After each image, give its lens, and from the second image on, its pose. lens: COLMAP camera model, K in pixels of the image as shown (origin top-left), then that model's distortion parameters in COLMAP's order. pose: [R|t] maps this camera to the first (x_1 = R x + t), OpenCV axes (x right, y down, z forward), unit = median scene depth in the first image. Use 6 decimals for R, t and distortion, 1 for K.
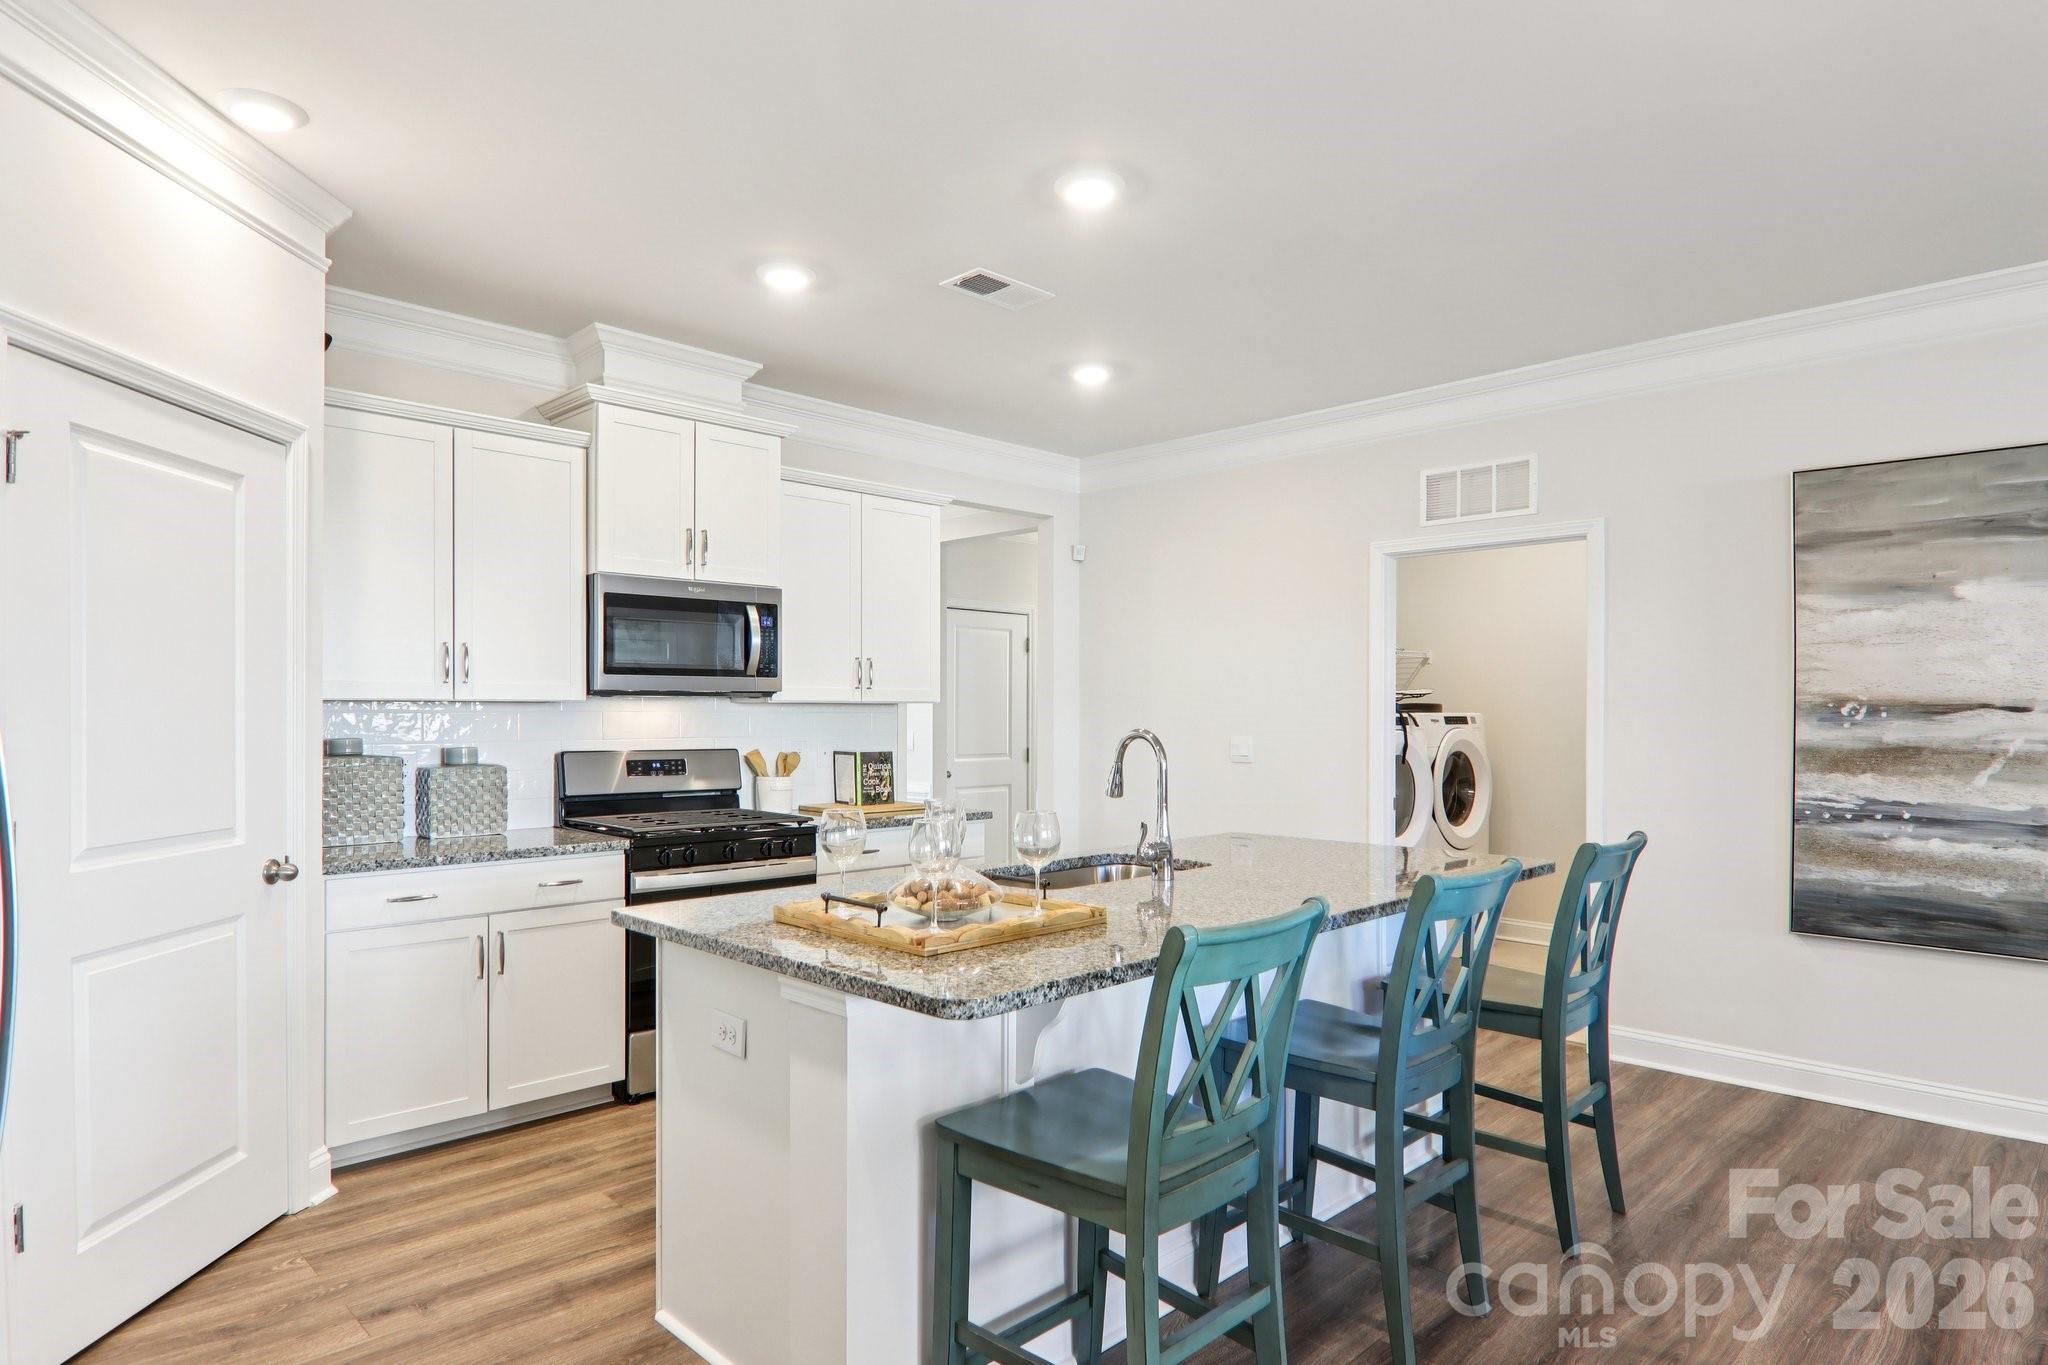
lens RADIAL K [[1138.7, 0, 981.5], [0, 1138.7, 707.8], [0, 0, 1]] dist [0.000307, -0.016904]
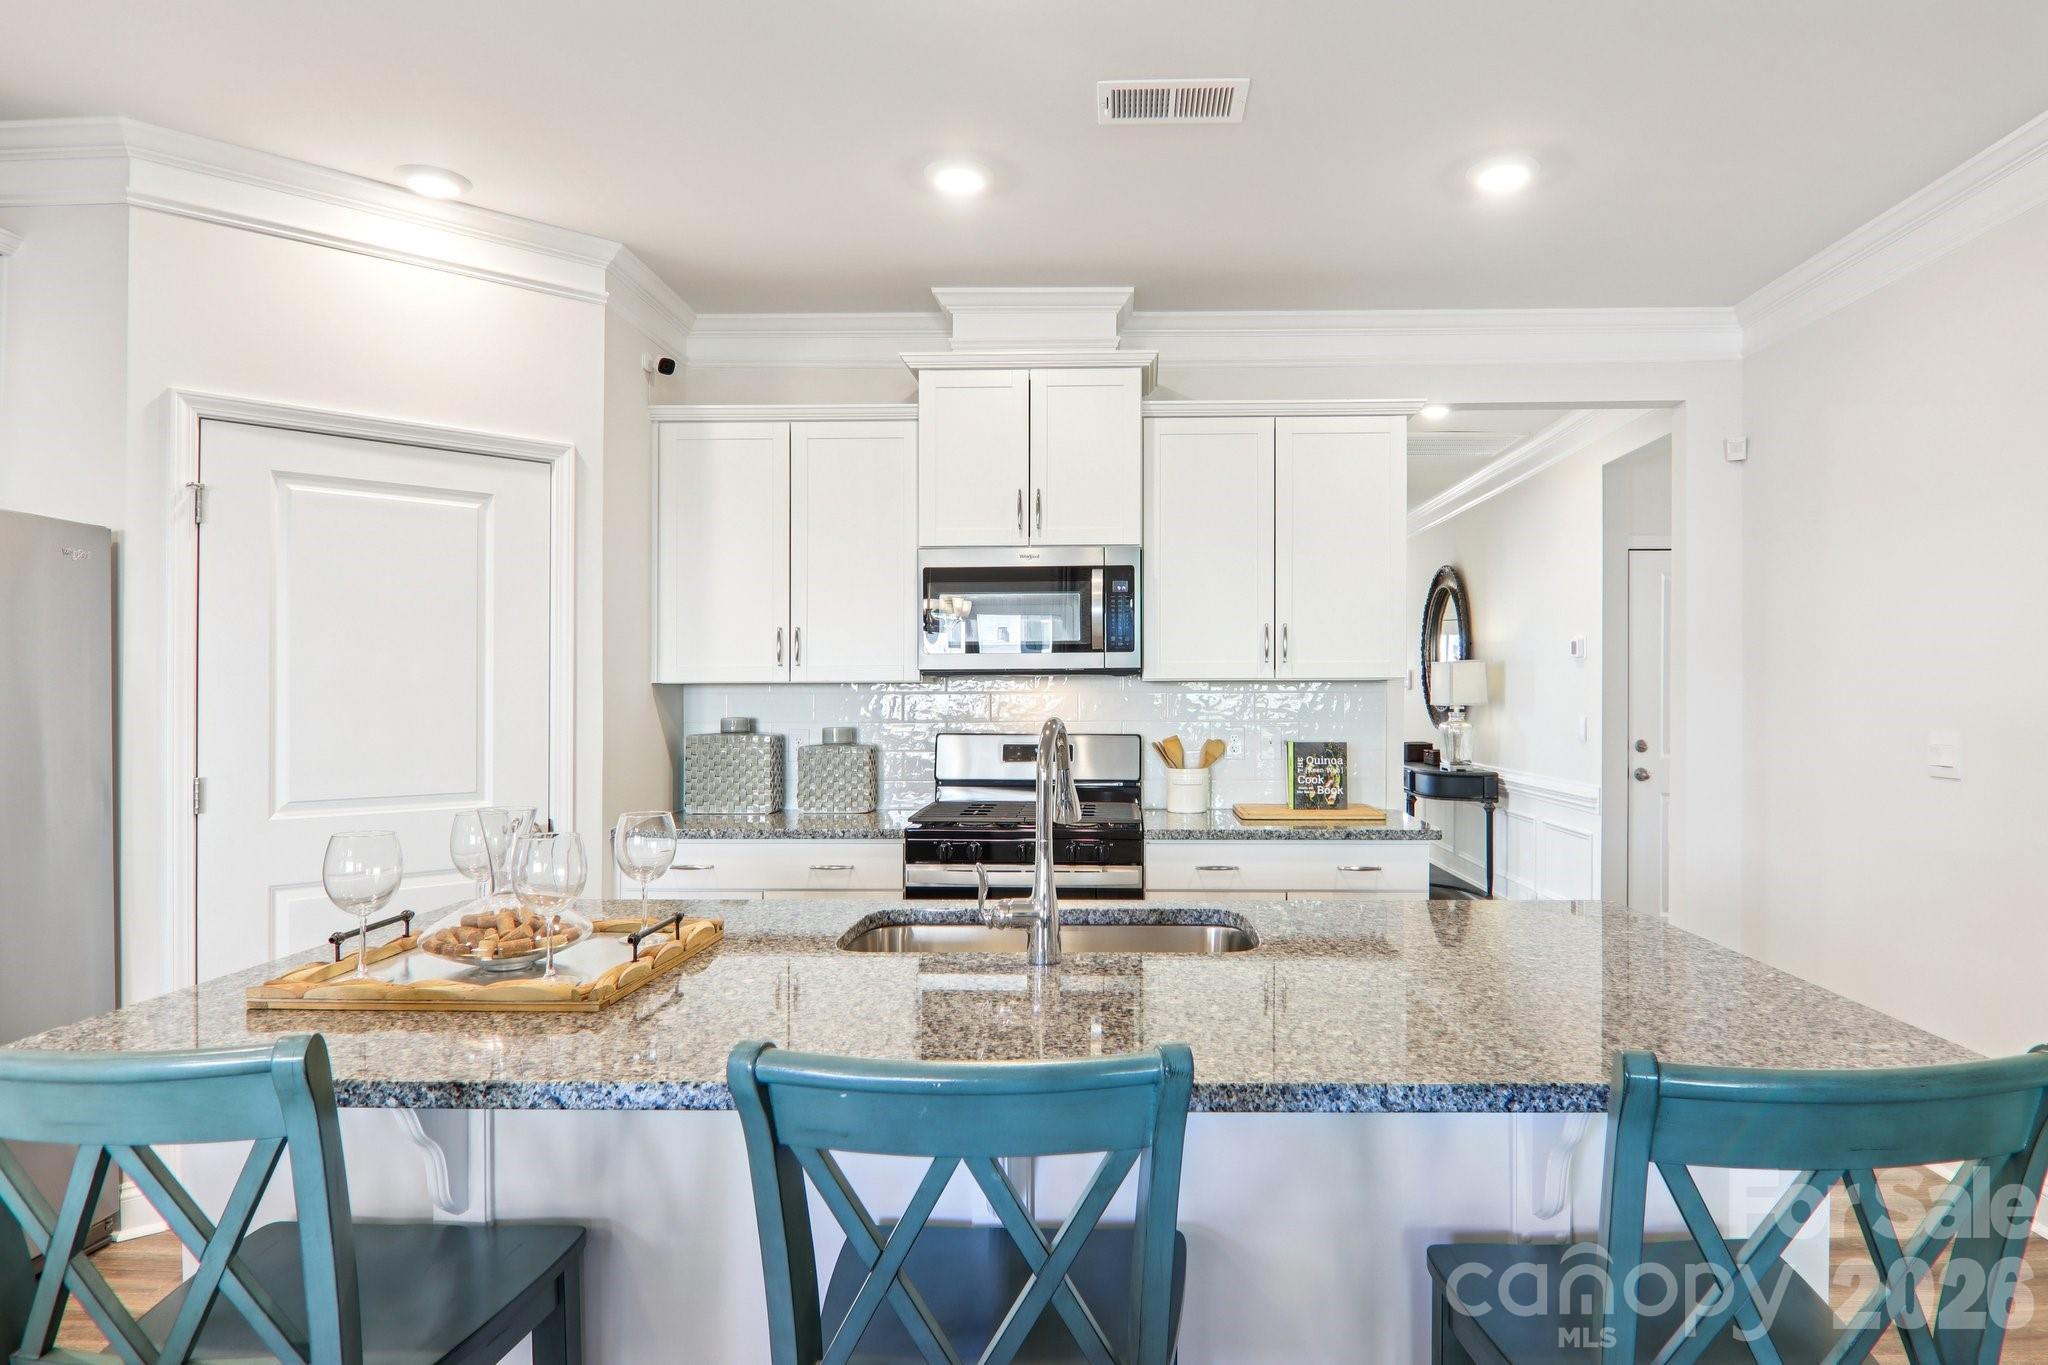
lens RADIAL K [[1138.7, 0, 1093.1], [0, 1138.7, 701.0], [0, 0, 1]] dist [0.000307, -0.016904]
pose [[0.714625, 0.001646, -0.699506, 0.398770], [0.006637, 0.999936, 0.009134, 0.002121], [0.699477, -0.011170, 0.714568, 0.375916]]
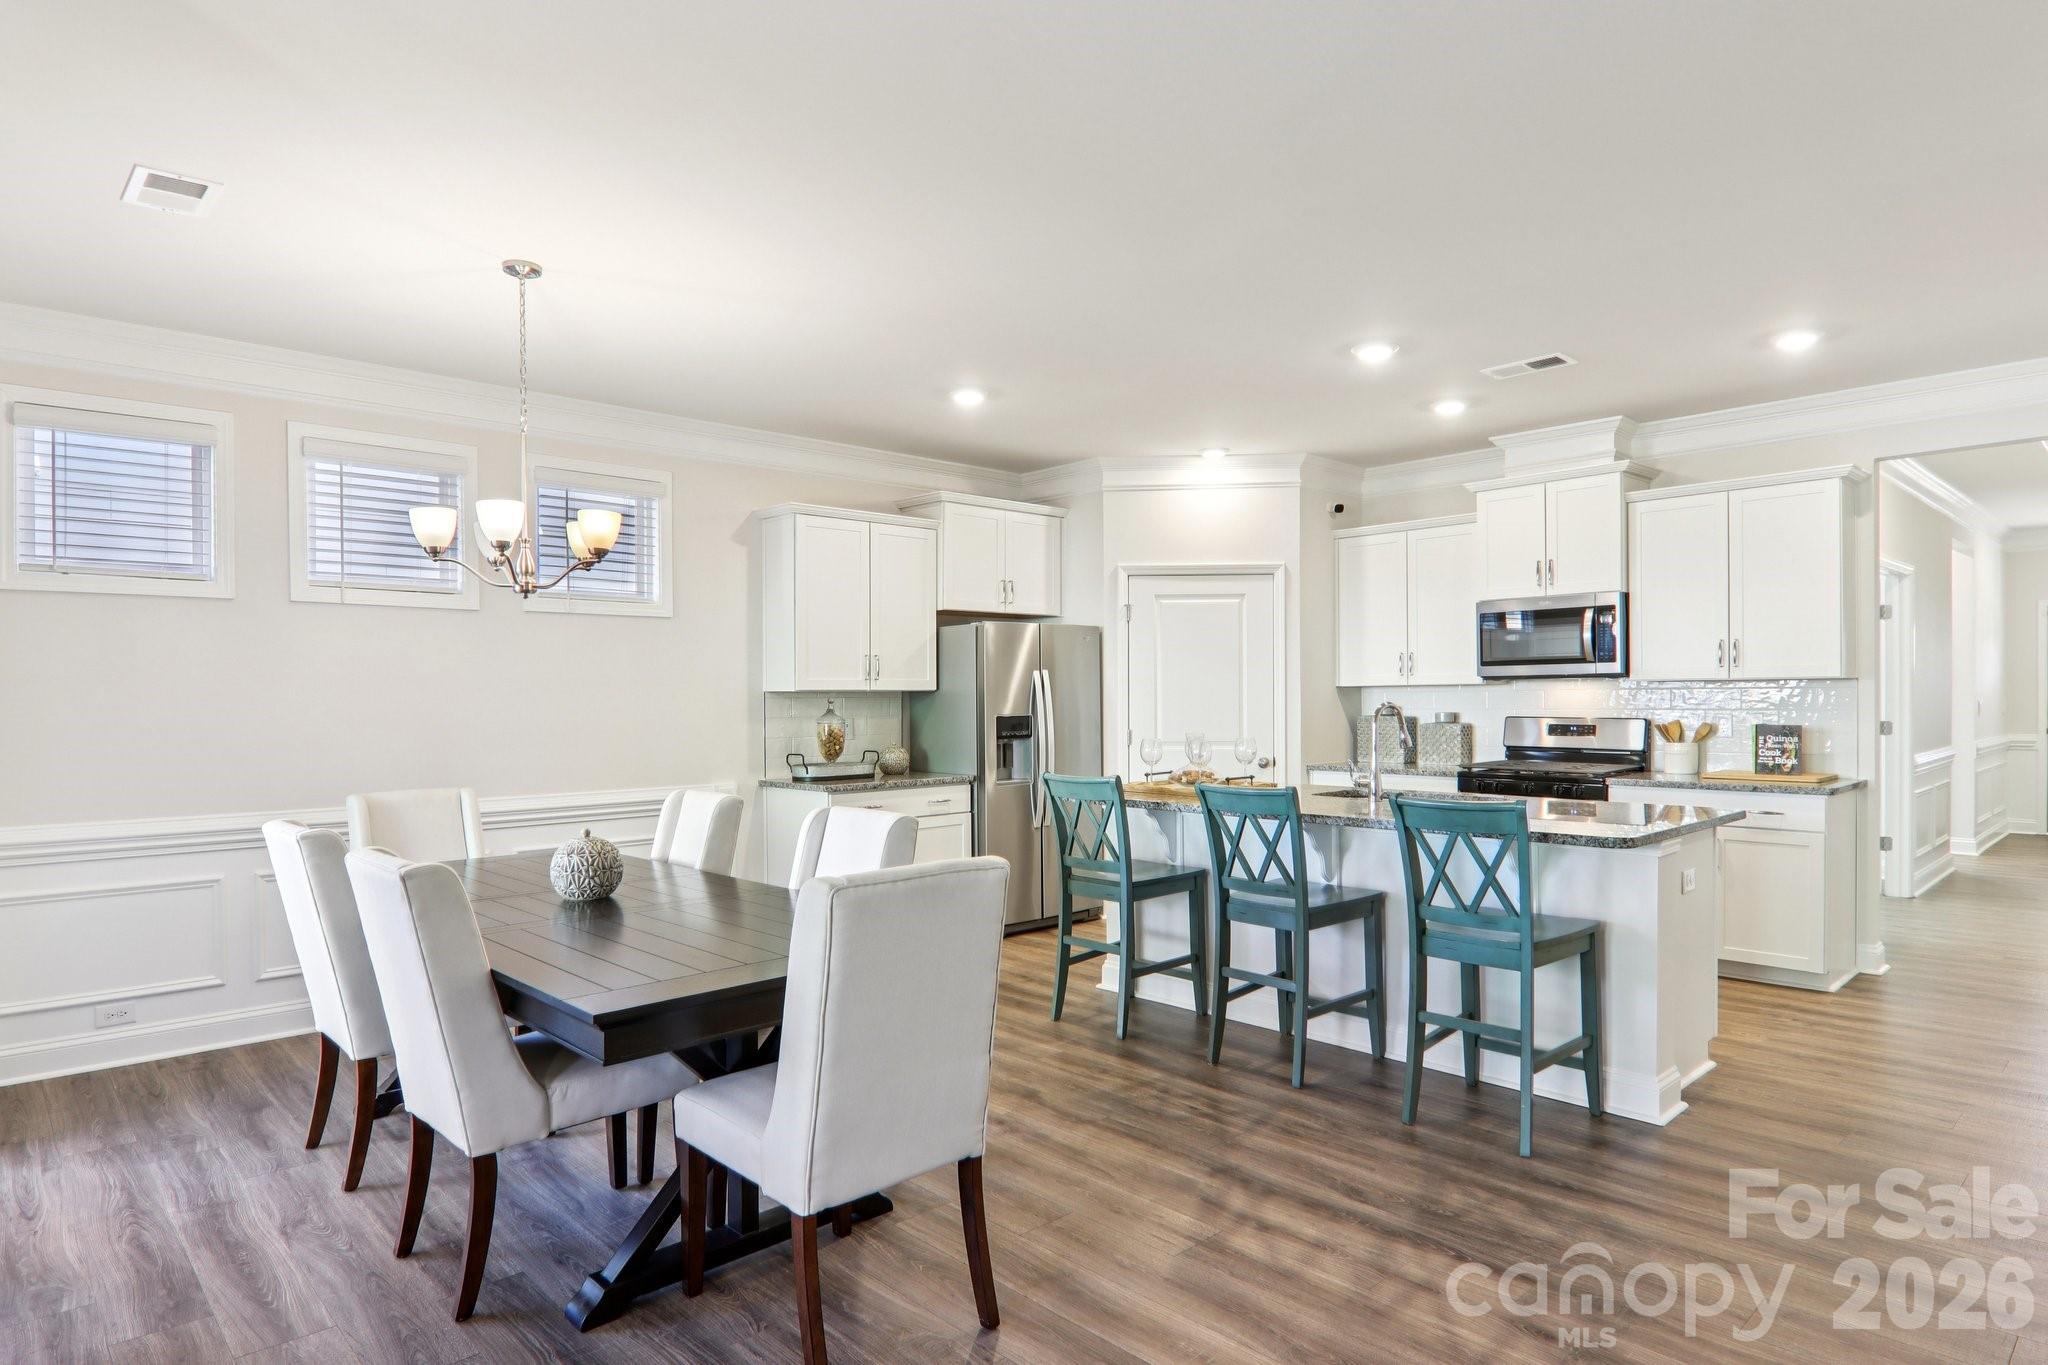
lens RADIAL K [[1138.7, 0, 1037.2], [0, 1138.7, 707.3], [0, 0, 1]] dist [0.000307, -0.016904]
pose [[-0.002217, 0.007638, -0.999968, 1.106601], [0.014248, 0.999870, 0.007605, 0.005098], [0.999896, -0.014230, -0.002326, 0.361485]]
